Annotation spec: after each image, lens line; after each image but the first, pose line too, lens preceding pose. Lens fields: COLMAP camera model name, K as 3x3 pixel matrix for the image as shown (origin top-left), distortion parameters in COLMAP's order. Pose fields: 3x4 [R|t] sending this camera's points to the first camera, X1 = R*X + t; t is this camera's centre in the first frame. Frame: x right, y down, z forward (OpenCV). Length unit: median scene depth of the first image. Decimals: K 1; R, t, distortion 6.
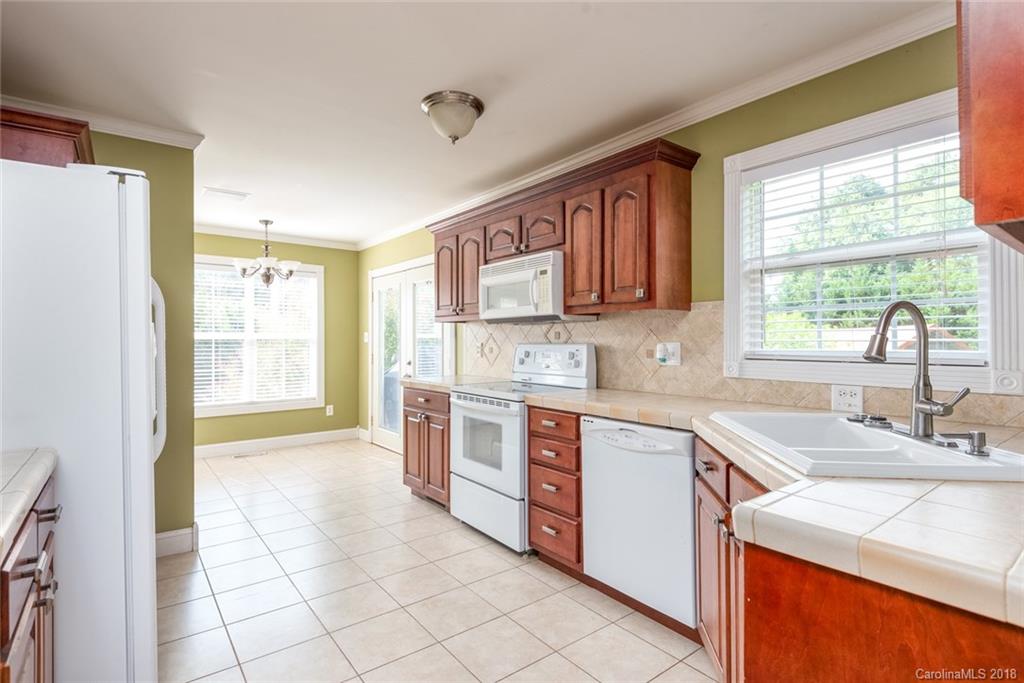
lens RADIAL K [[482.2, 0, 510.8], [0, 482.2, 336.5], [0, 0, 1]] dist [0.003310, 0.000271]
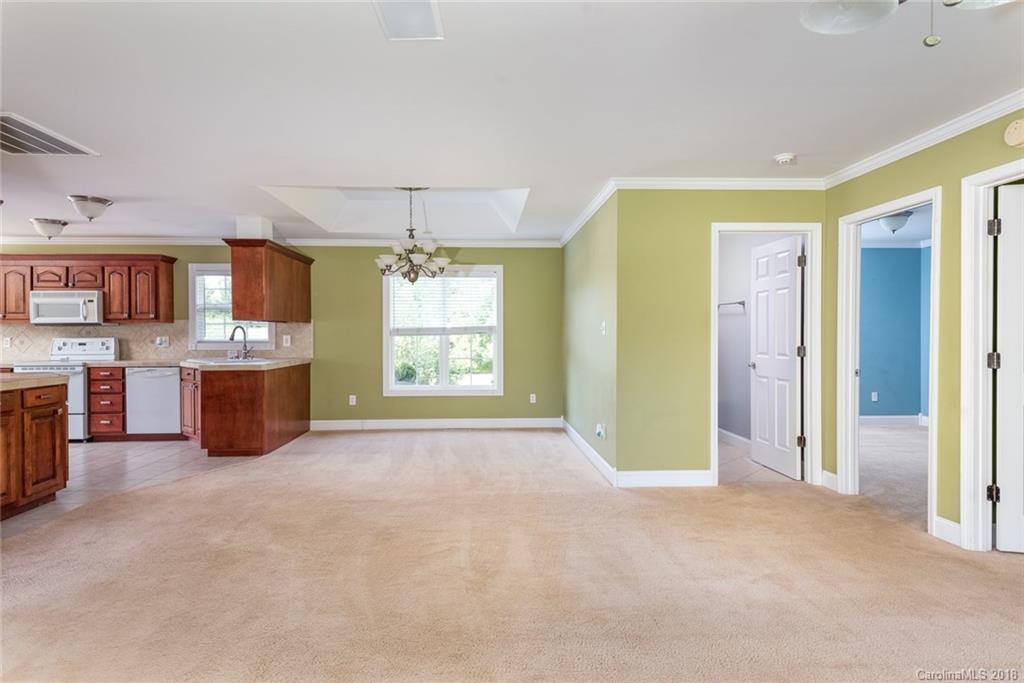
lens RADIAL K [[599.5, 0, 512.0], [0, 599.5, 341.5], [0, 0, 1]] dist [0.039798, -0.000442]
pose [[0.582725, -0.008315, 0.812627, -1.013552], [-0.004642, 0.999897, 0.013560, -0.010695], [-0.812656, -0.011674, 0.582626, -1.957182]]
